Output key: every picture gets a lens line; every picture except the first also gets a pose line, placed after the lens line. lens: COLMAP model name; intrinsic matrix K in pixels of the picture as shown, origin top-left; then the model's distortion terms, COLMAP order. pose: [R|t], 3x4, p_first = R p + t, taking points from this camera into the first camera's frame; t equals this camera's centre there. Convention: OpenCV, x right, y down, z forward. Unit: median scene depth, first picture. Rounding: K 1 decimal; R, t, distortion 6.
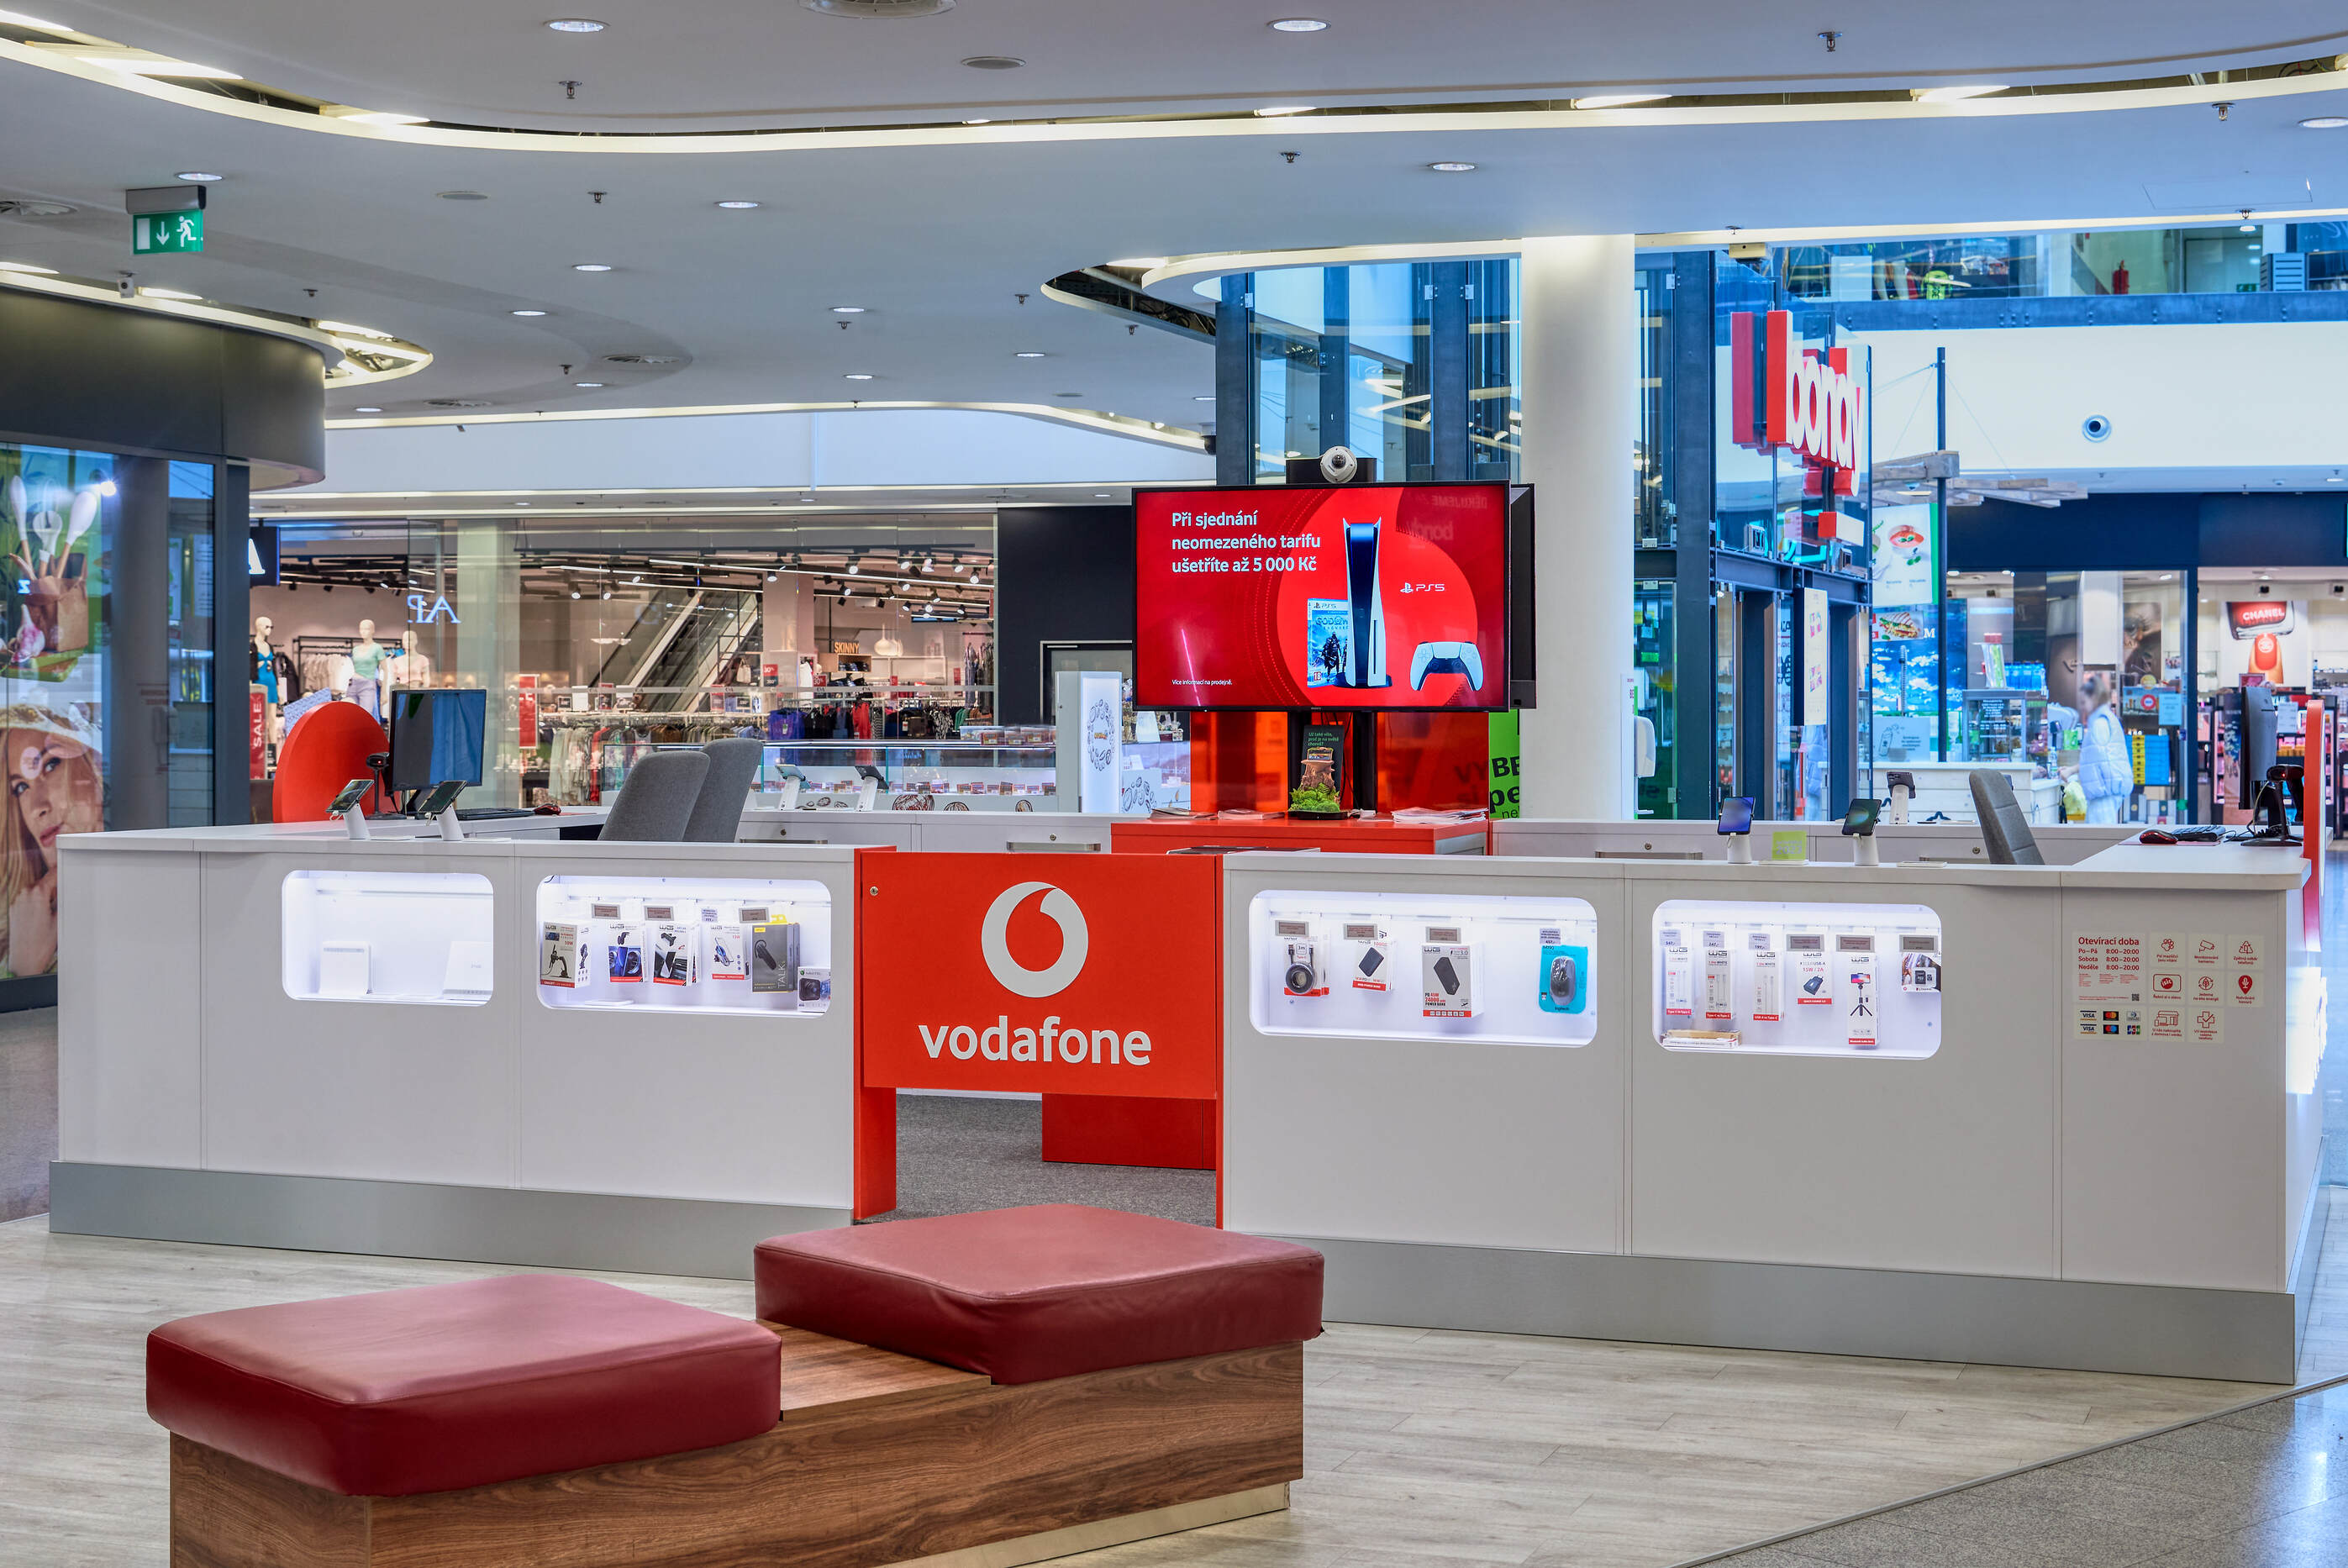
lens RADIAL K [[3355.2, 0, 1174.0], [0, 3355.2, 784.0], [0, 0, 1]] dist [0.012228, -0.002790]
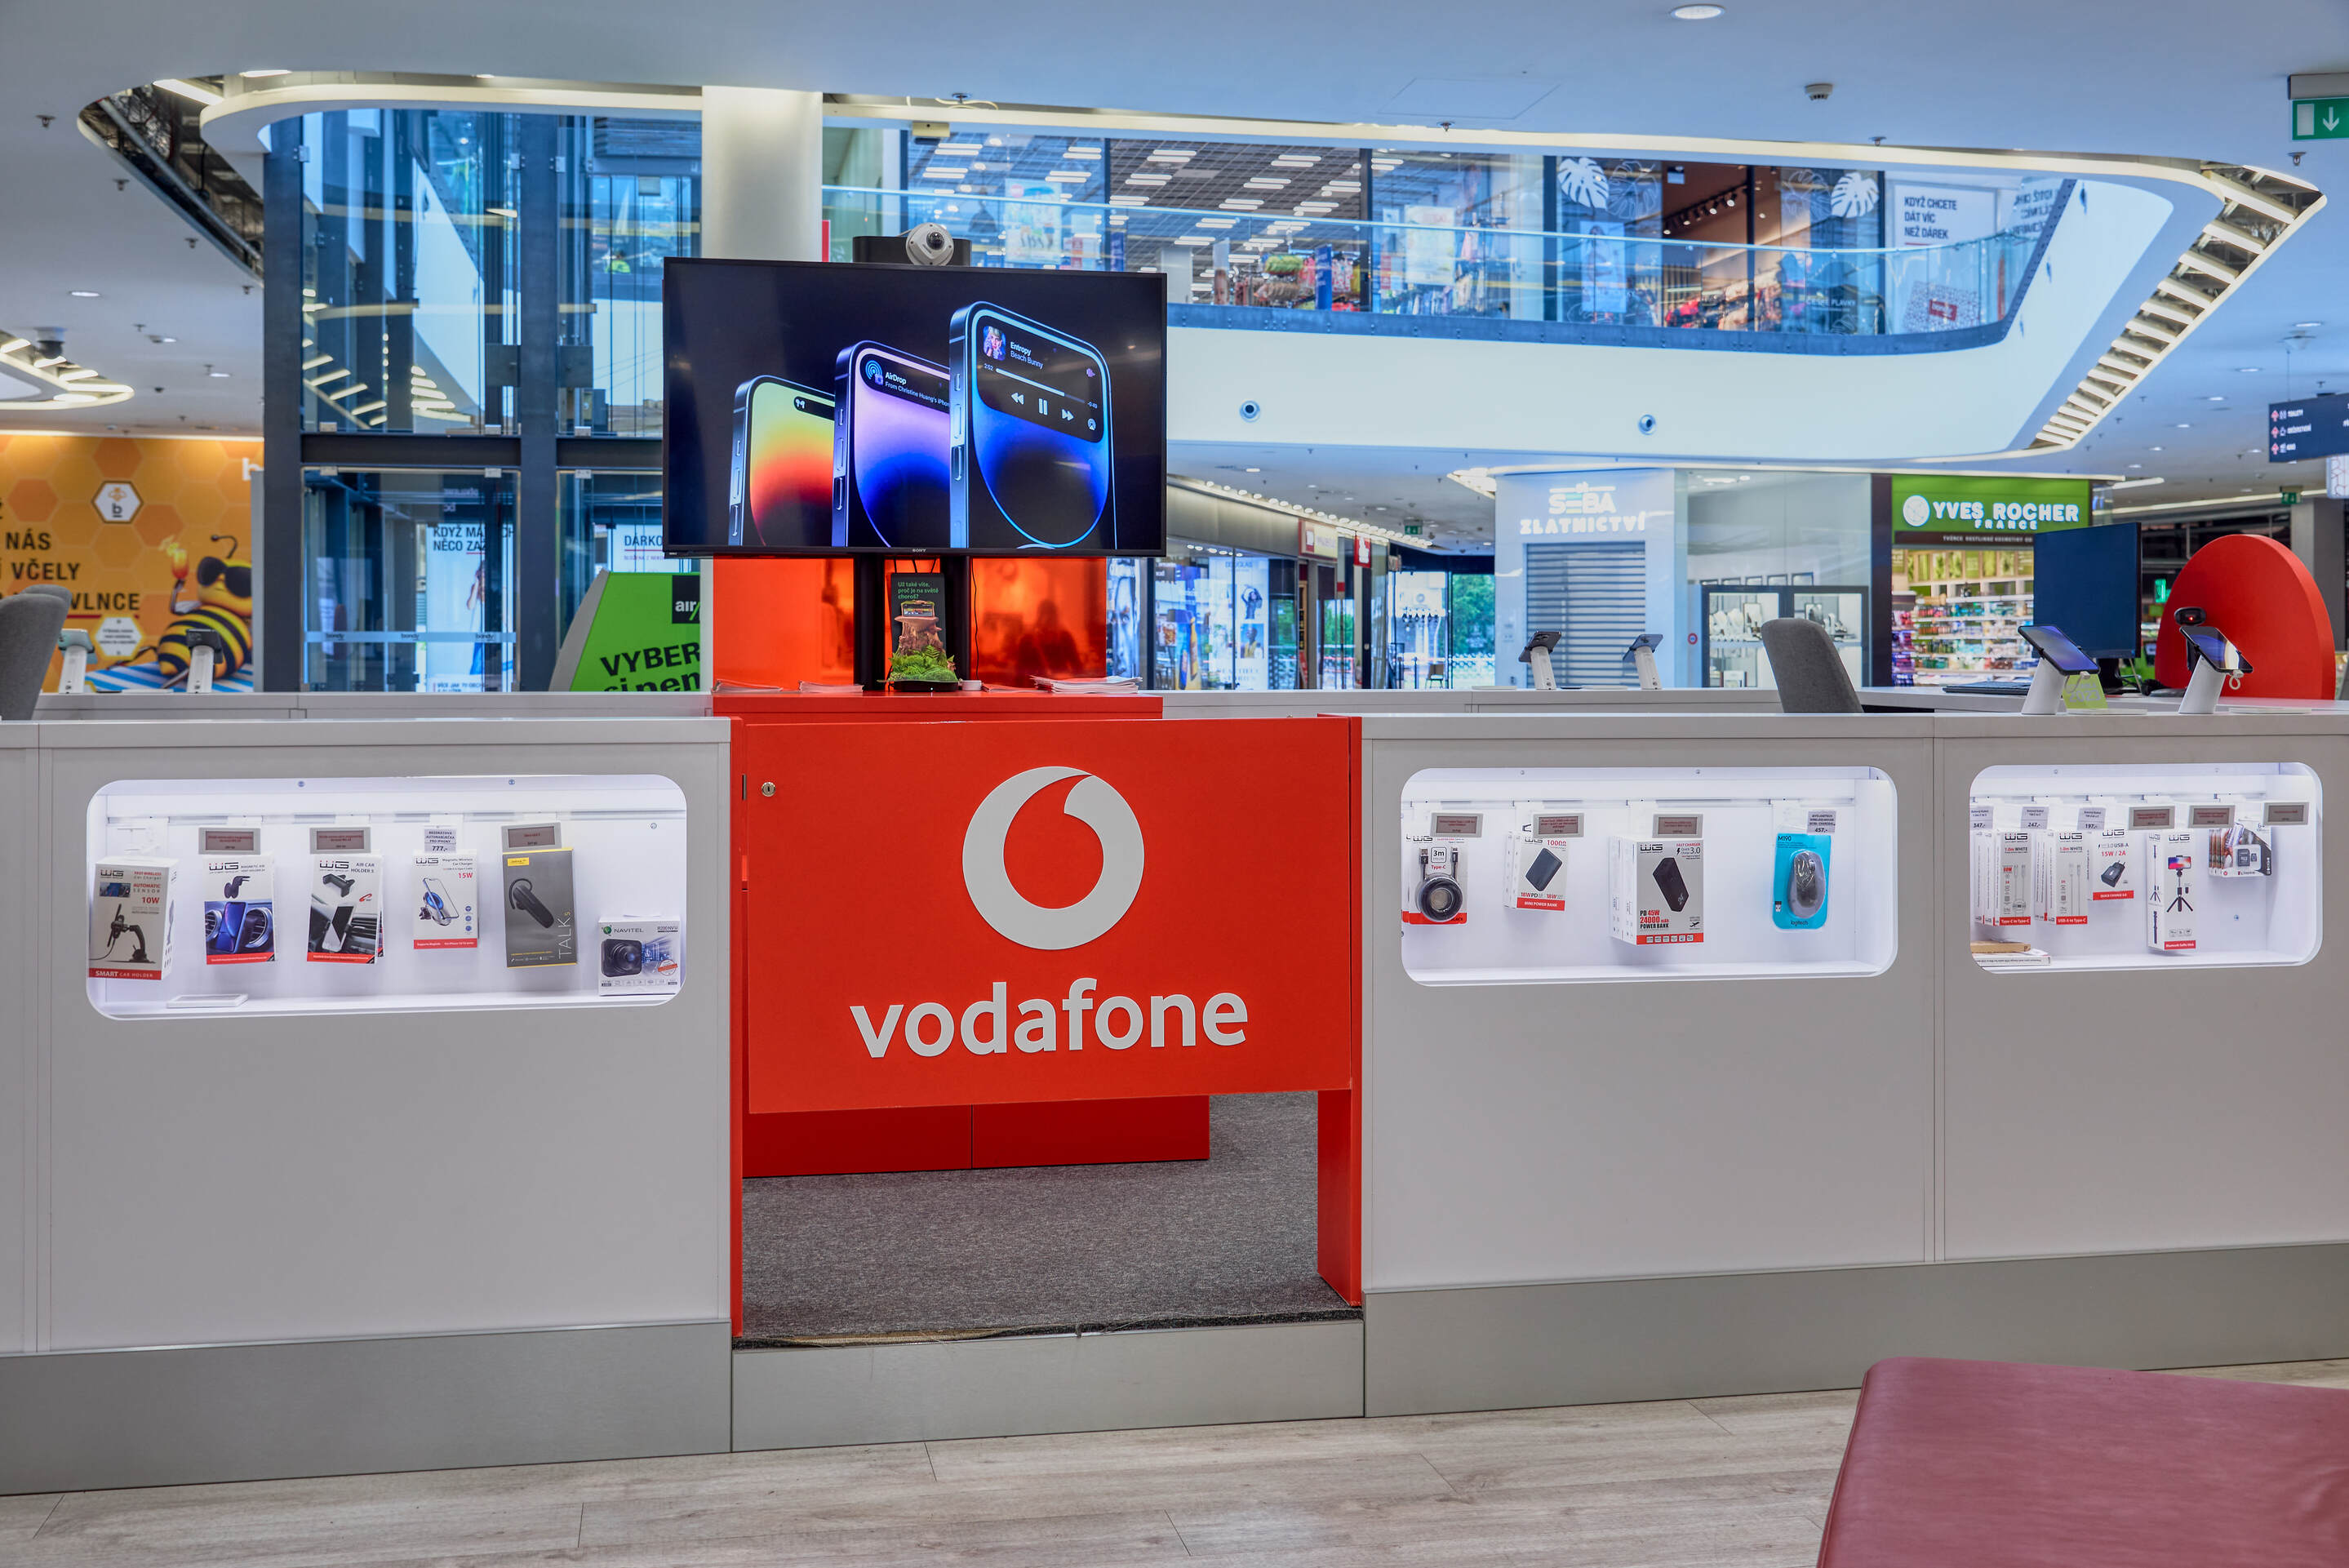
lens RADIAL K [[2524.0, 0, 1173.9], [0, 2524.0, 651.0], [0, 0, 1]] dist [0.007938, 0.020458]
pose [[0.853836, 0.000378, 0.520543, -0.269175], [0.012258, 0.999708, -0.020832, 0.017637], [-0.520398, 0.024168, 0.853582, 0.581687]]
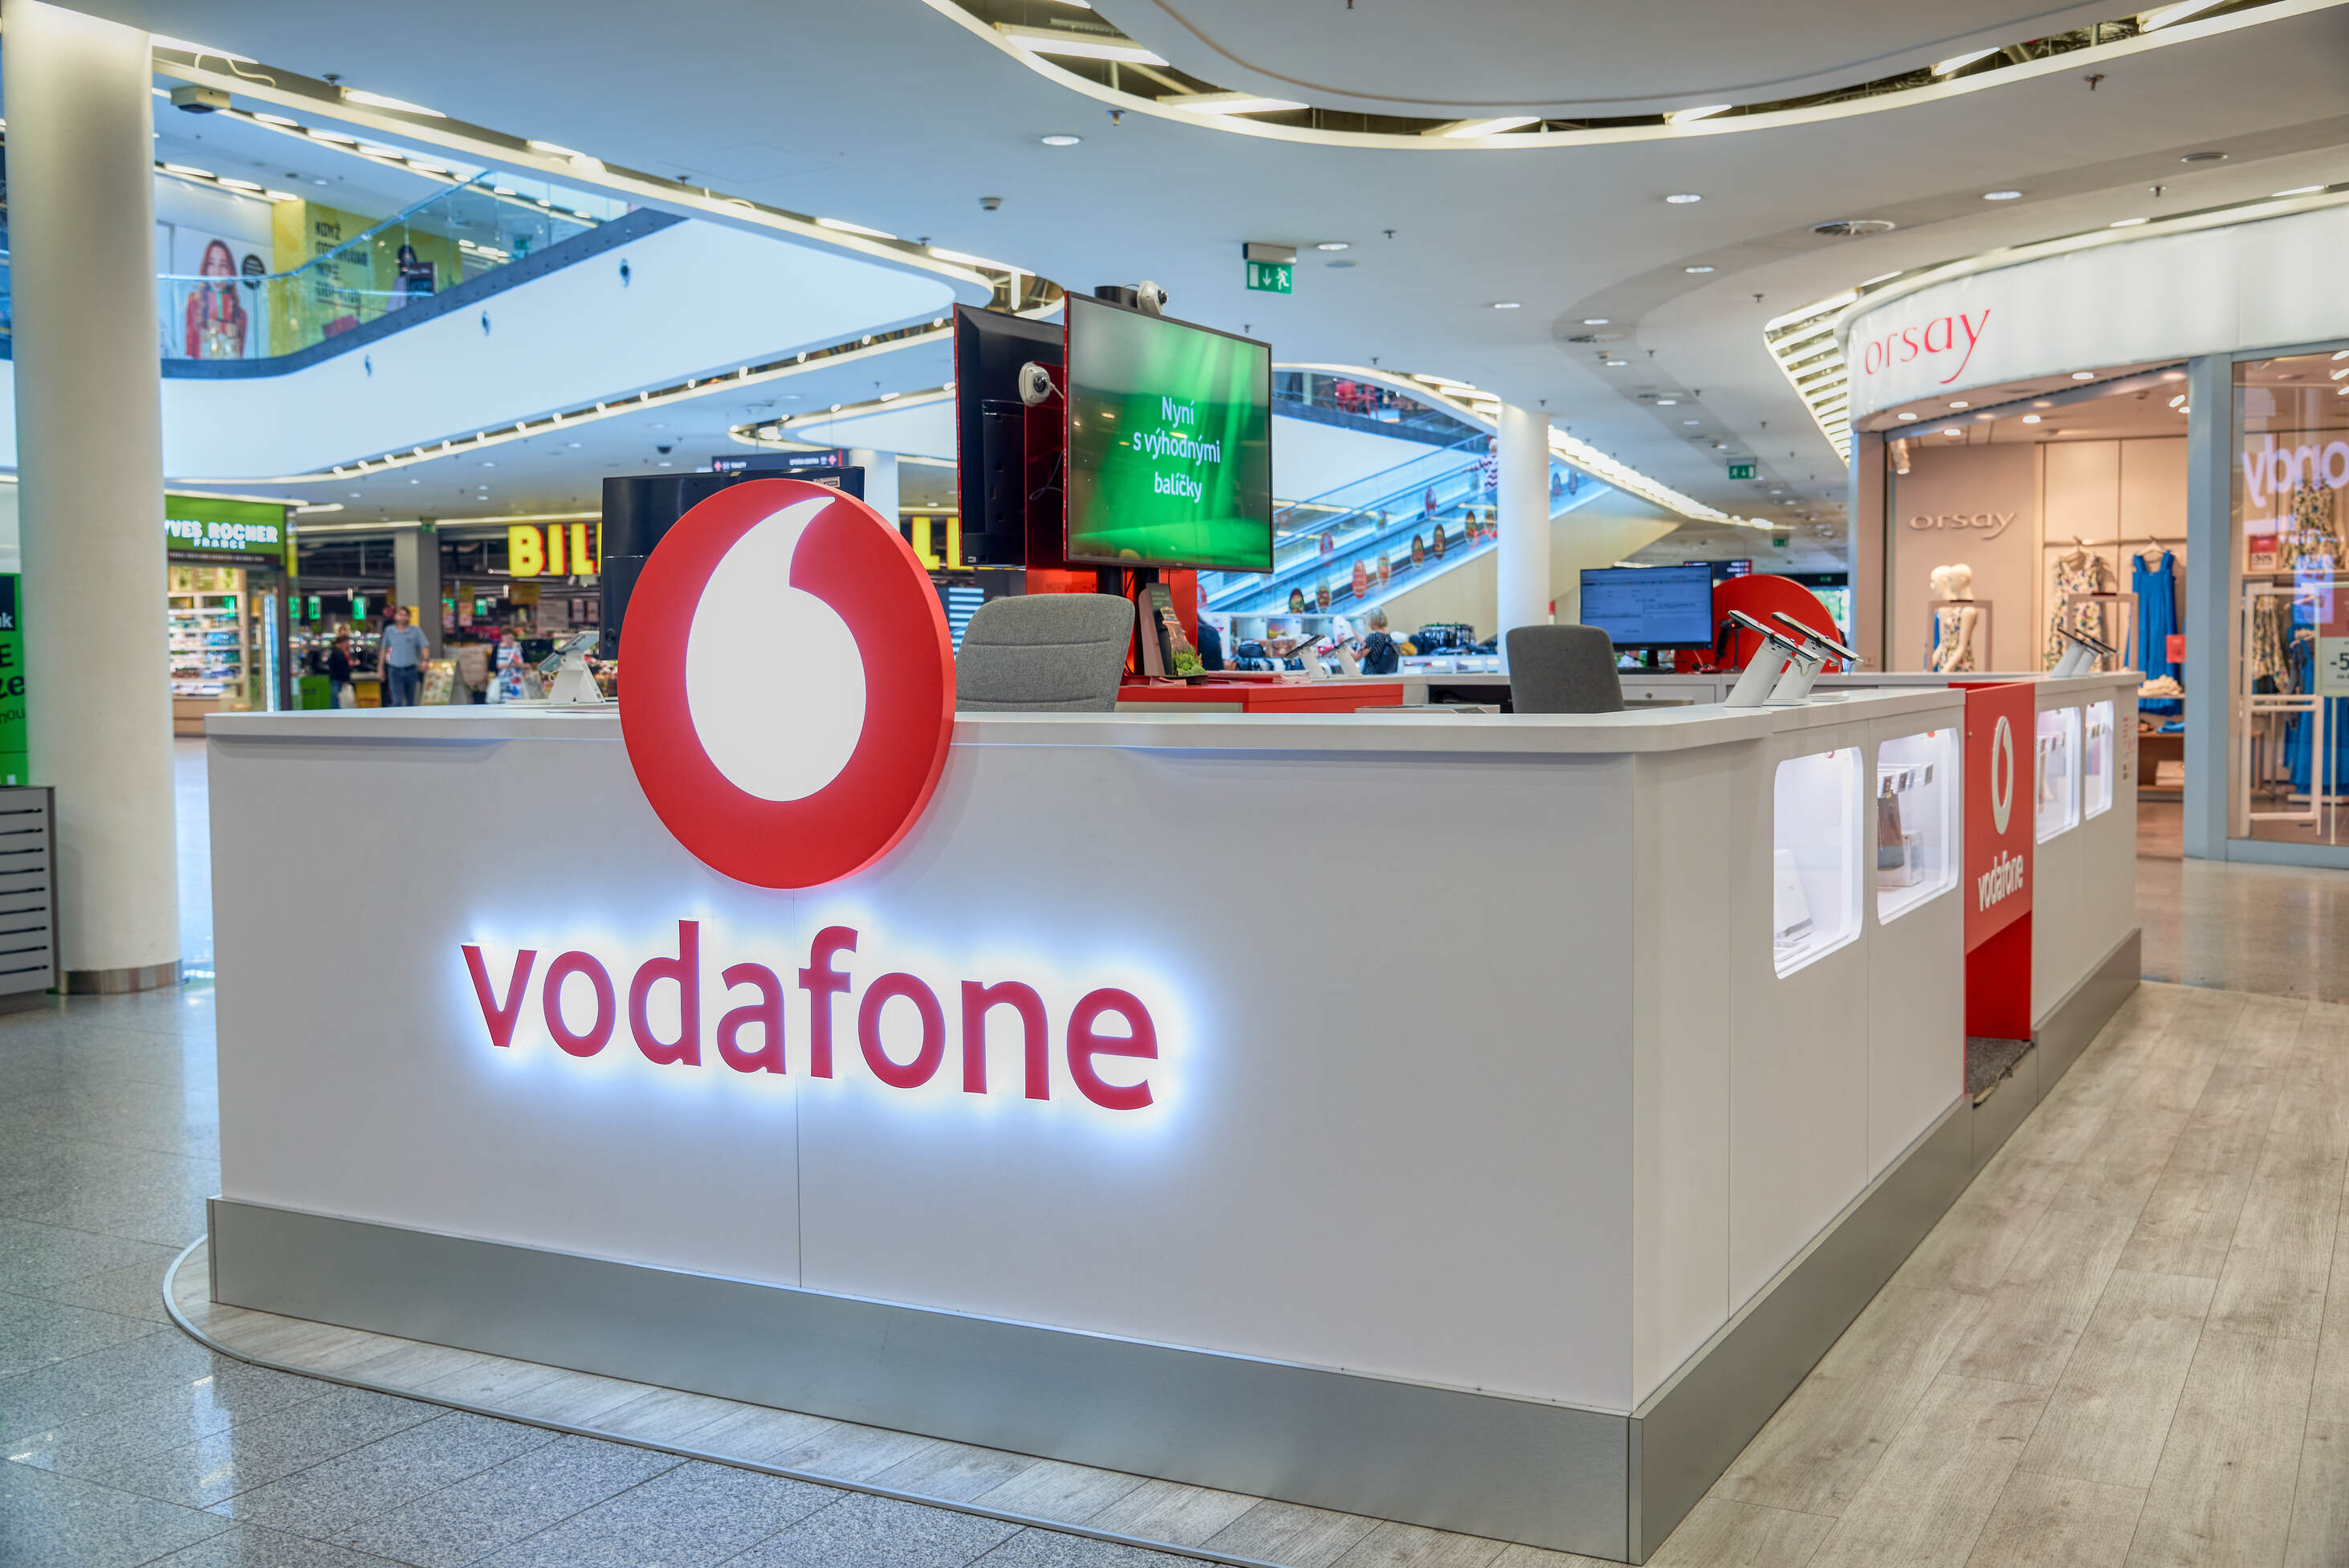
lens RADIAL K [[2305.6, 0, 1174.5], [0, 2305.6, 784.0], [0, 0, 1]] dist [-0.015359, -0.002781]
pose [[0.143750, -0.061383, 0.987708, -0.740382], [0.036349, 0.997728, 0.056715, -0.006480], [-0.988946, 0.027750, 0.145655, 1.187239]]
